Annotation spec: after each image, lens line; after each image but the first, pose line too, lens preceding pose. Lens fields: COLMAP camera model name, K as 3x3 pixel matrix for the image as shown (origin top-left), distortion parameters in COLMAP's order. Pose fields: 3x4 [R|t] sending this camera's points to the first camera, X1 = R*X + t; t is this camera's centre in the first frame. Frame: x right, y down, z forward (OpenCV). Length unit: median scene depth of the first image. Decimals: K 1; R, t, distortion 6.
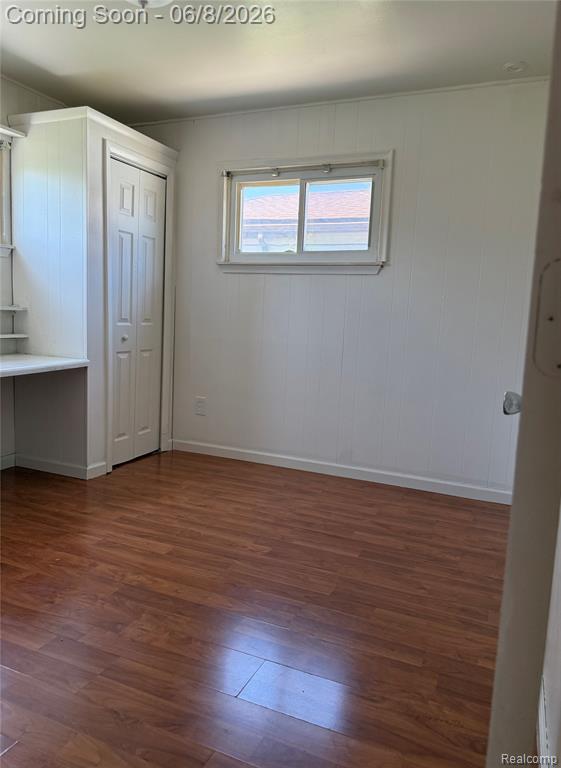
lens RADIAL K [[531.7, 0, 280.5], [0, 531.7, 384.0], [0, 0, 1]] dist [0.001842, -0.000229]
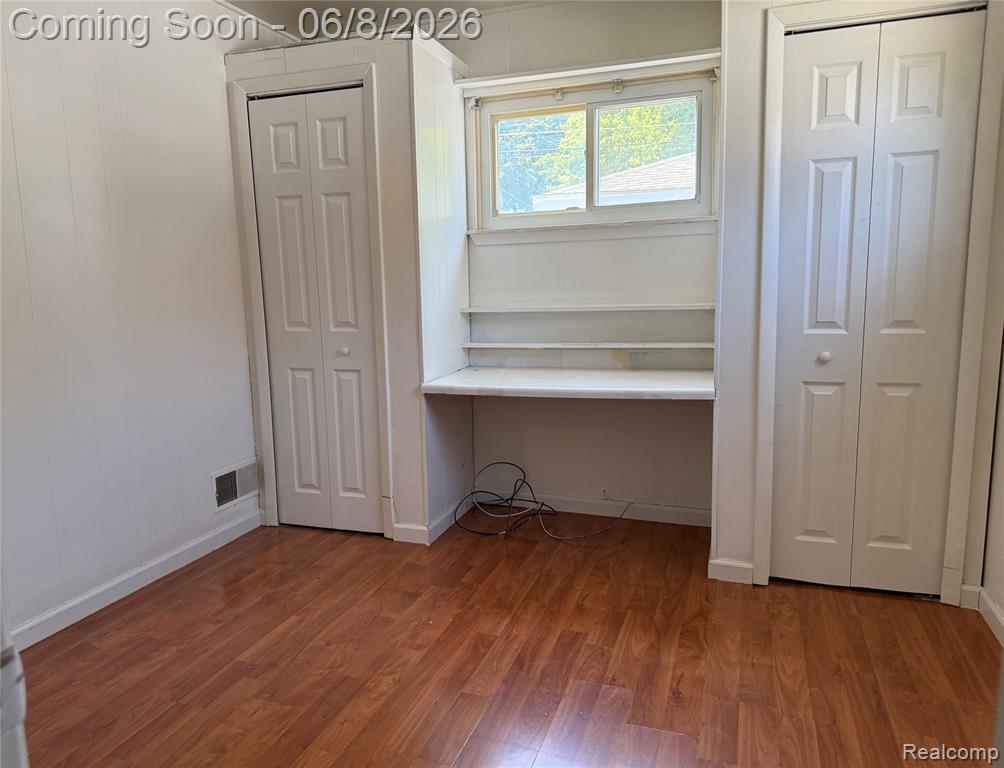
lens RADIAL K [[731.9, 0, 502.0], [0, 731.9, 384.0], [0, 0, 1]] dist [0.004359, -0.000370]
pose [[0.064507, 0.105320, -0.992344, 0.454474], [-0.103317, 0.989776, 0.098331, -0.106399], [0.992555, 0.096183, 0.074729, 0.667864]]
